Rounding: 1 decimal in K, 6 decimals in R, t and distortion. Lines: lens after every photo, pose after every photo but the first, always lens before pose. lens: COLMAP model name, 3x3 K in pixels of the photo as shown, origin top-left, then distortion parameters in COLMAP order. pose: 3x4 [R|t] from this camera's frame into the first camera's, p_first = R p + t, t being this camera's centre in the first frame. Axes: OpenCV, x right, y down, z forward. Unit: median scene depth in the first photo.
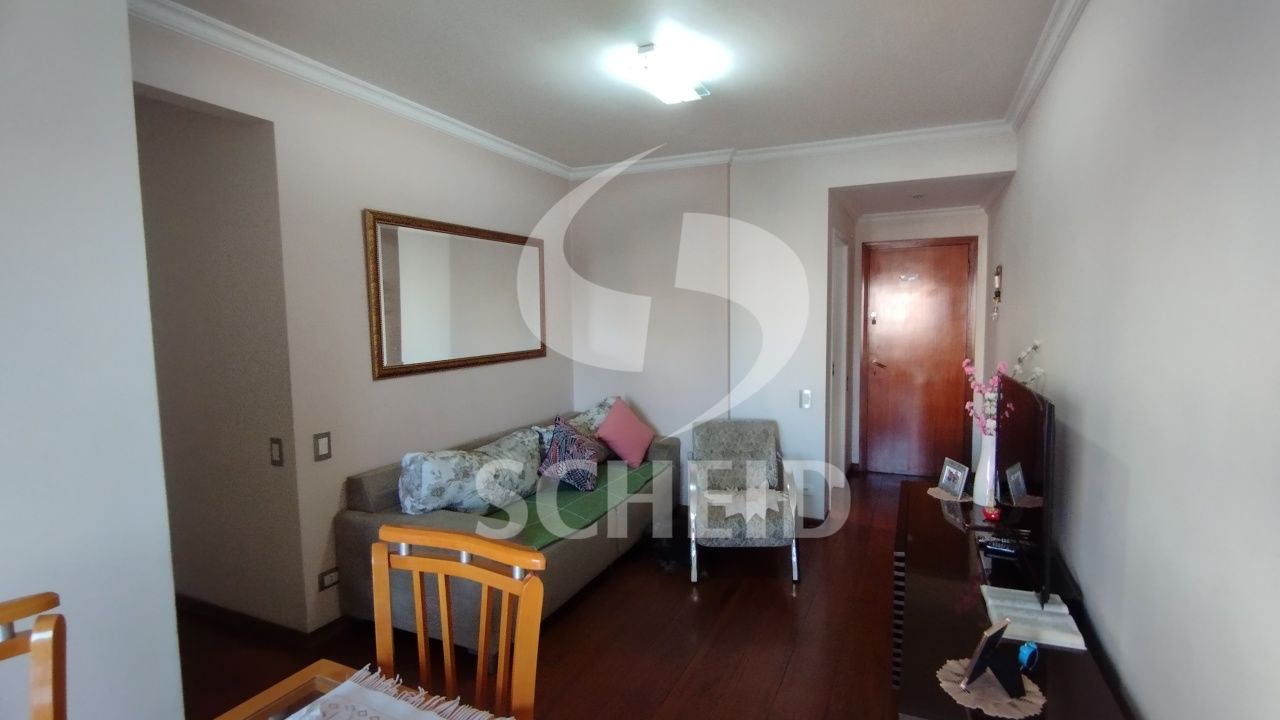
lens RADIAL K [[605.2, 0, 663.1], [0, 605.2, 359.6], [0, 0, 1]] dist [-0.017169, 0.019156]
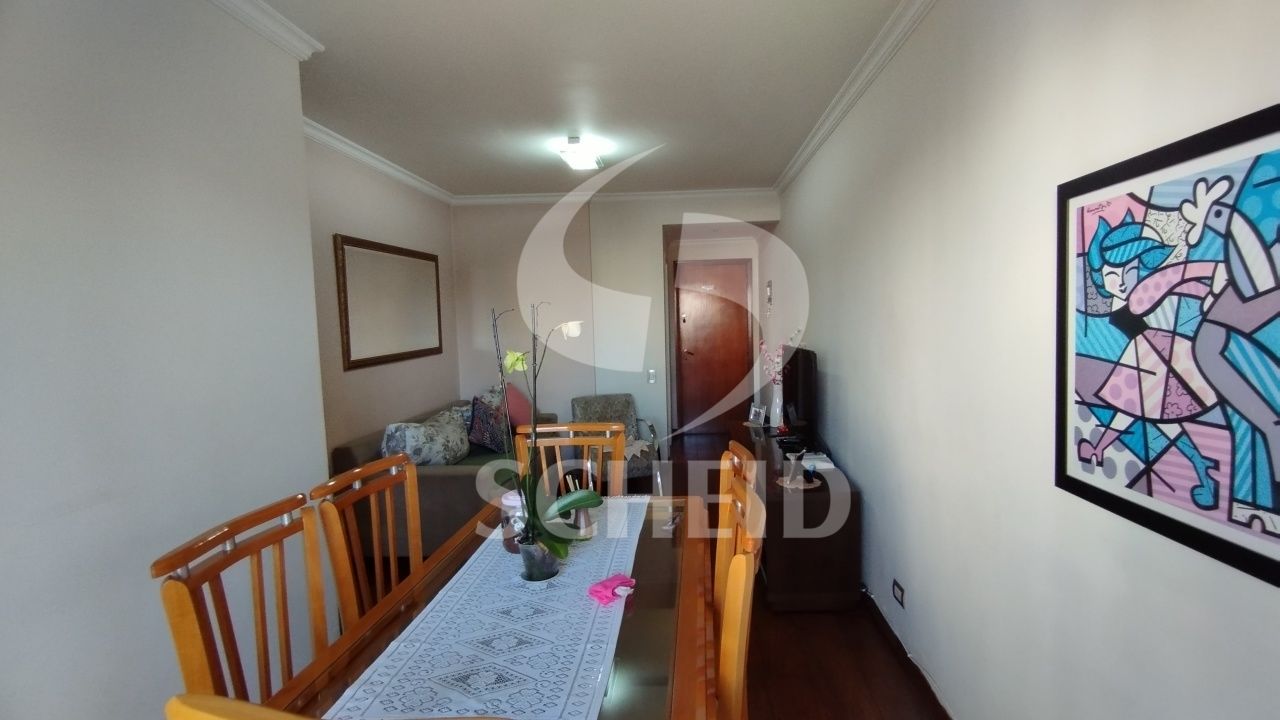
lens RADIAL K [[605.2, 0, 672.5], [0, 605.2, 363.1], [0, 0, 1]] dist [-0.017169, 0.019156]
pose [[0.927052, -0.042845, 0.372478, -0.299834], [0.044604, 0.998997, 0.003898, 0.040886], [-0.372271, 0.013001, 0.928033, -0.379358]]
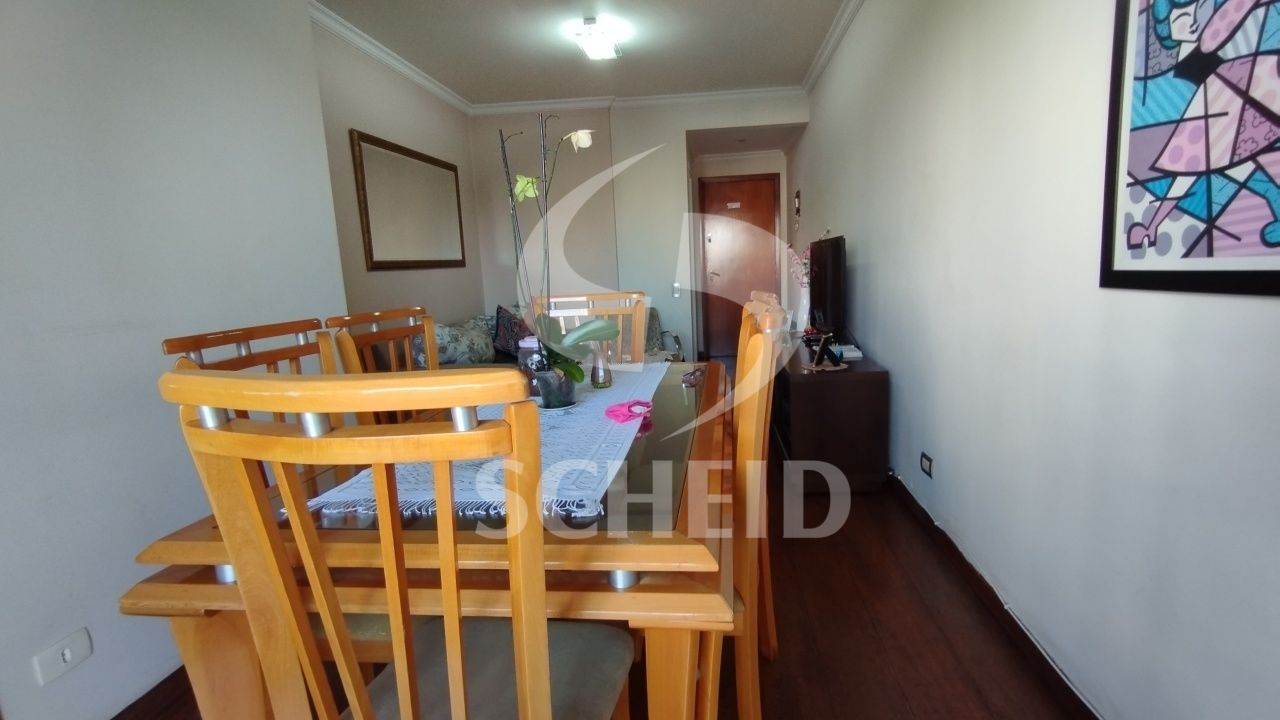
lens RADIAL K [[605.2, 0, 672.7], [0, 605.2, 361.4], [0, 0, 1]] dist [-0.017169, 0.019156]
pose [[0.942396, -0.081991, 0.324296, -0.290986], [0.057593, 0.994788, 0.084146, 0.143272], [-0.329505, -0.060621, 0.942206, -0.366978]]
